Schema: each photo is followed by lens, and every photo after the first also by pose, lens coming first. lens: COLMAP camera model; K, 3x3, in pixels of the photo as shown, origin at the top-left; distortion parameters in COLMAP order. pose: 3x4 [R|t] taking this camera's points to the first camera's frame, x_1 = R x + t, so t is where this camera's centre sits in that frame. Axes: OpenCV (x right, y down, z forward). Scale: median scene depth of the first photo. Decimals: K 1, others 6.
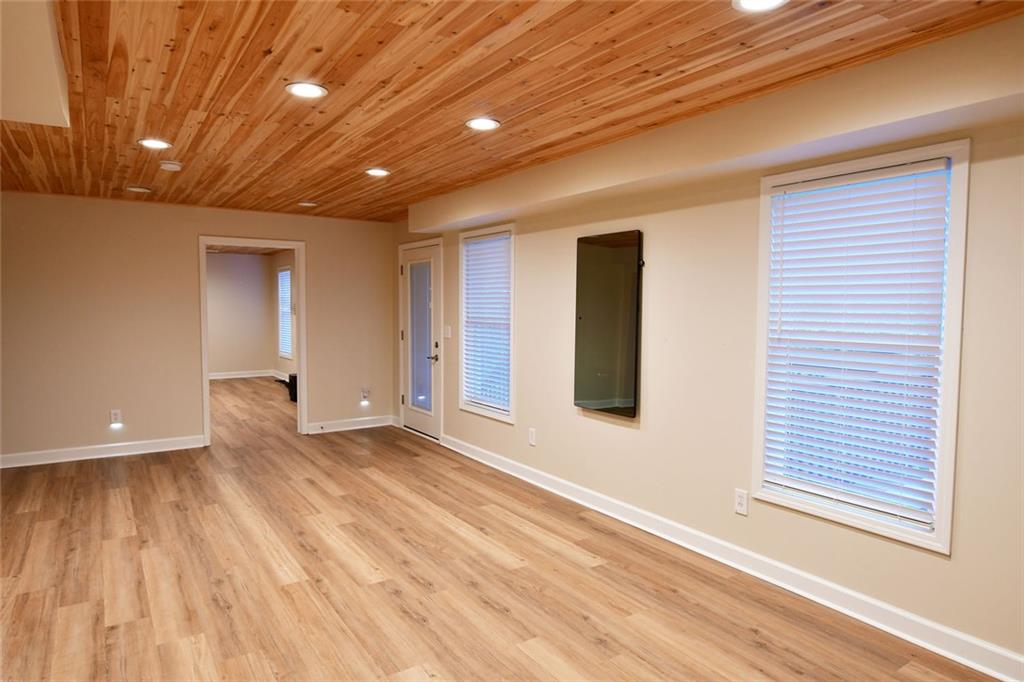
lens RADIAL K [[637.7, 0, 512.0], [0, 637.7, 341.0], [0, 0, 1]] dist [-0.007077, -0.001537]
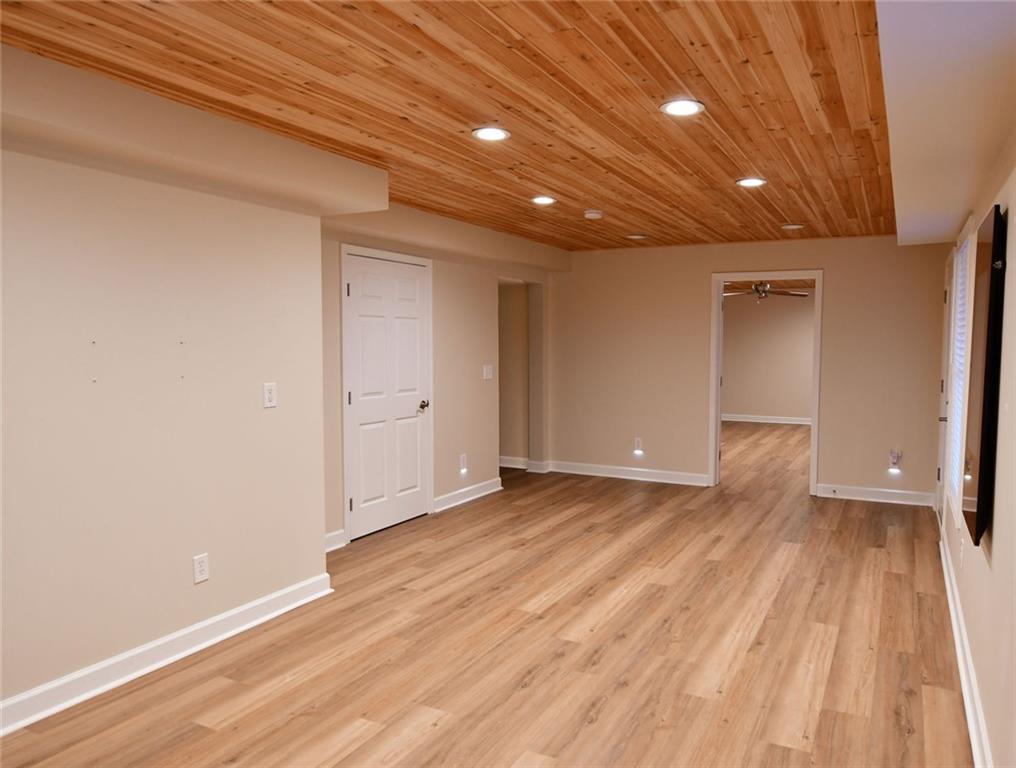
lens RADIAL K [[704.7, 0, 547.9], [0, 704.7, 383.9], [0, 0, 1]] dist [-0.008312, -0.000435]
pose [[0.499816, 0.052128, -0.864562, 0.561984], [-0.054676, 0.998095, 0.028570, -0.018686], [0.864404, 0.032991, 0.501714, 0.393034]]
